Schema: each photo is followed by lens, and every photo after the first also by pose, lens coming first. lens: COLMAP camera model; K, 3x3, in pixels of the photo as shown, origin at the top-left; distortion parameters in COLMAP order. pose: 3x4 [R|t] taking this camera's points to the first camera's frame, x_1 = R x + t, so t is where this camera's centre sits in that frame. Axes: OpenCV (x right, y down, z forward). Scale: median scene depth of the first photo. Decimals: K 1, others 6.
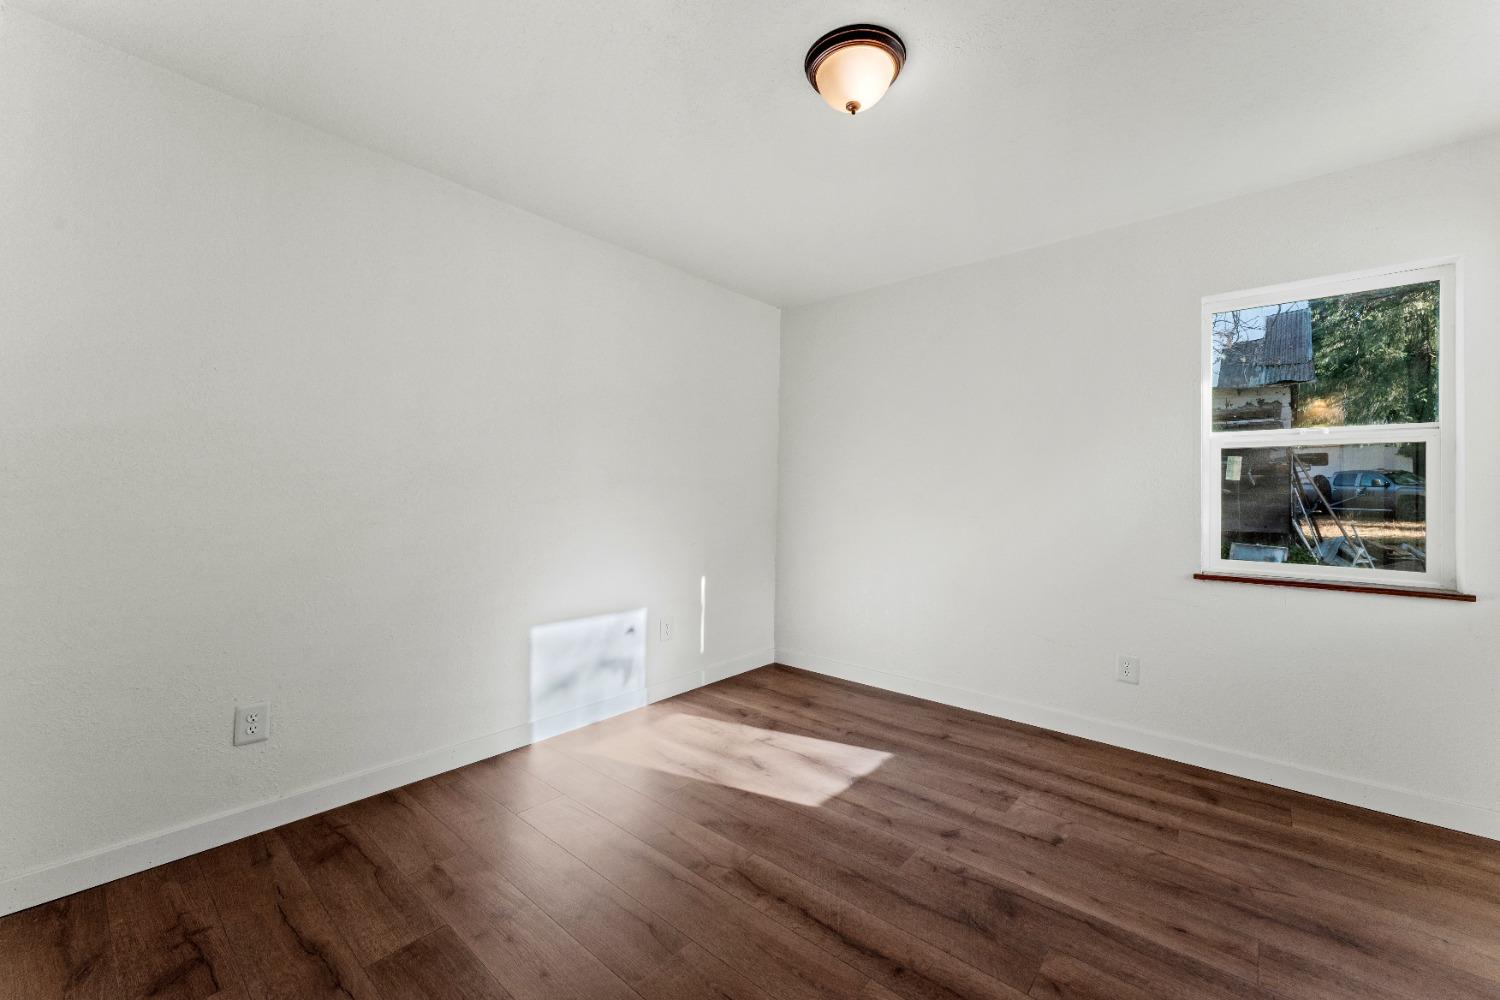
lens RADIAL K [[599.8, 0, 748.5], [0, 599.8, 500.3], [0, 0, 1]] dist [0.001652, -0.000075]
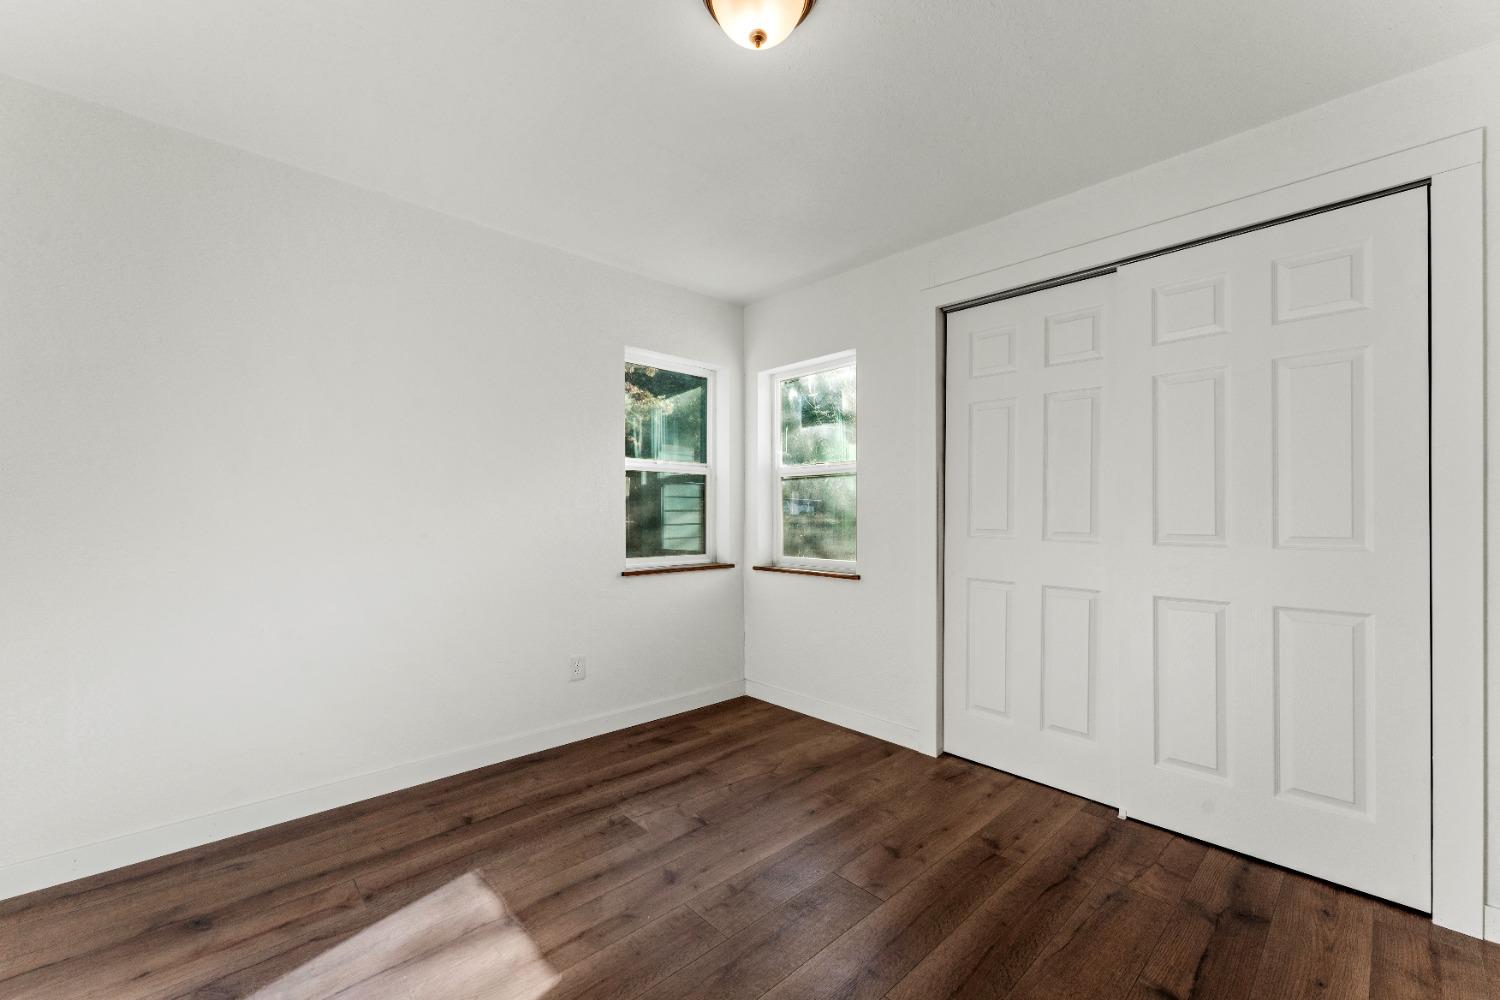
lens RADIAL K [[599.8, 0, 748.3], [0, 599.8, 512.6], [0, 0, 1]] dist [0.001652, -0.000075]
pose [[0.106405, -0.007707, 0.994293, -0.467147], [0.006910, 0.999952, 0.007012, -0.004991], [-0.994299, 0.006124, 0.106453, 0.653725]]
